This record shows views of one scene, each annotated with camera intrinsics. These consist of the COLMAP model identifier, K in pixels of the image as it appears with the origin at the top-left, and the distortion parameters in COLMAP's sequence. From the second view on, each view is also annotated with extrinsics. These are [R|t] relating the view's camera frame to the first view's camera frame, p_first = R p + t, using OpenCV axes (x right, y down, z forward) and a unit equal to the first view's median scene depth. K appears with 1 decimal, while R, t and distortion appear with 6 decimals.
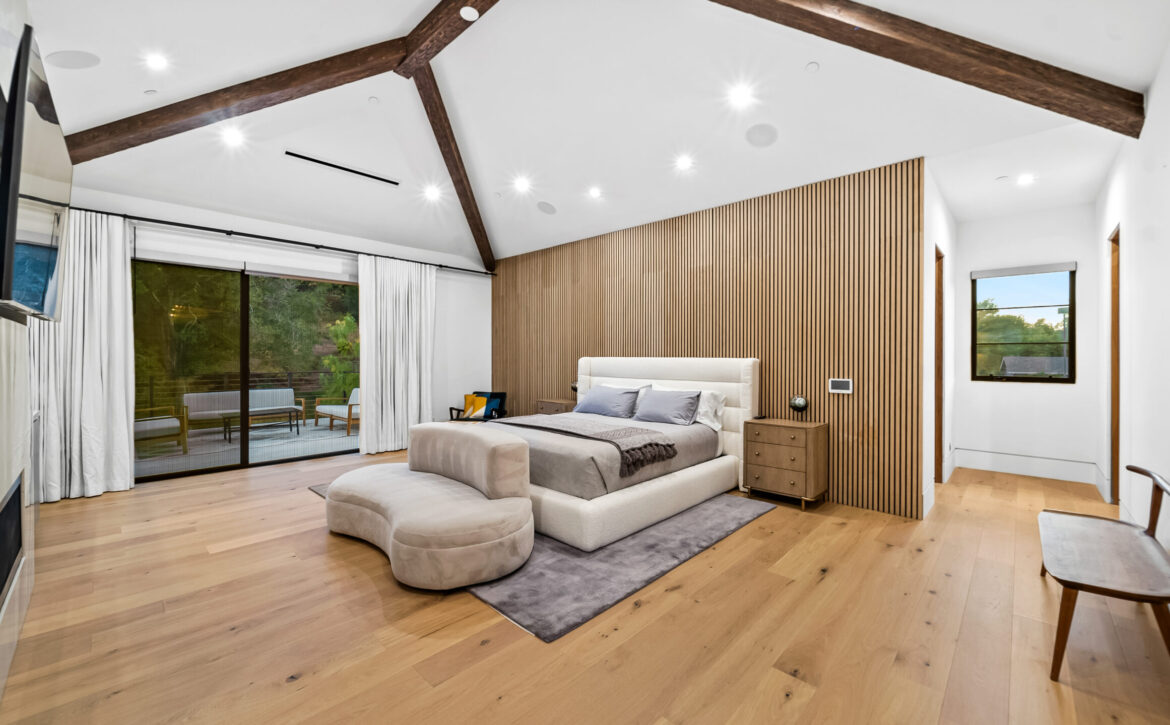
lens RADIAL K [[461.9, 0, 579.3], [0, 461.9, 361.6], [0, 0, 1]] dist [-0.001077, 0.000039]
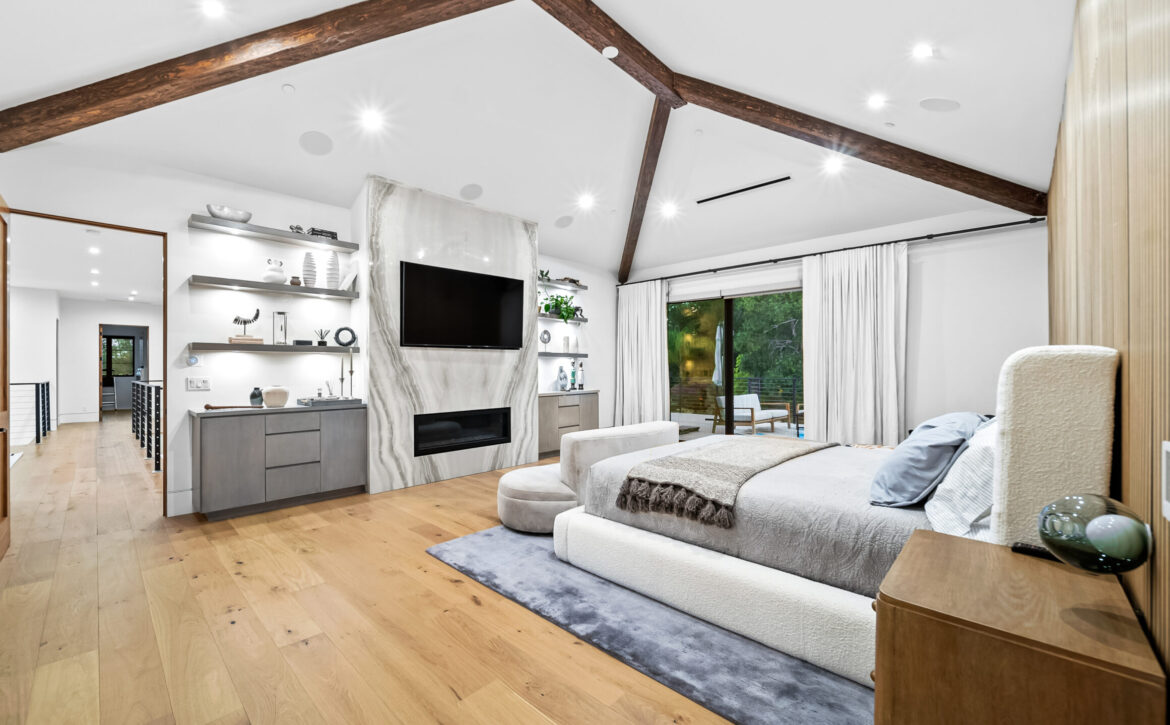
lens RADIAL K [[461.9, 0, 579.3], [0, 461.9, 361.6], [0, 0, 1]] dist [-0.001077, 0.000039]
pose [[0.004566, -0.012536, -0.999911, 0.923213], [-0.010207, 0.999869, -0.012582, 0.010751], [0.999937, 0.010264, 0.004437, 0.961294]]
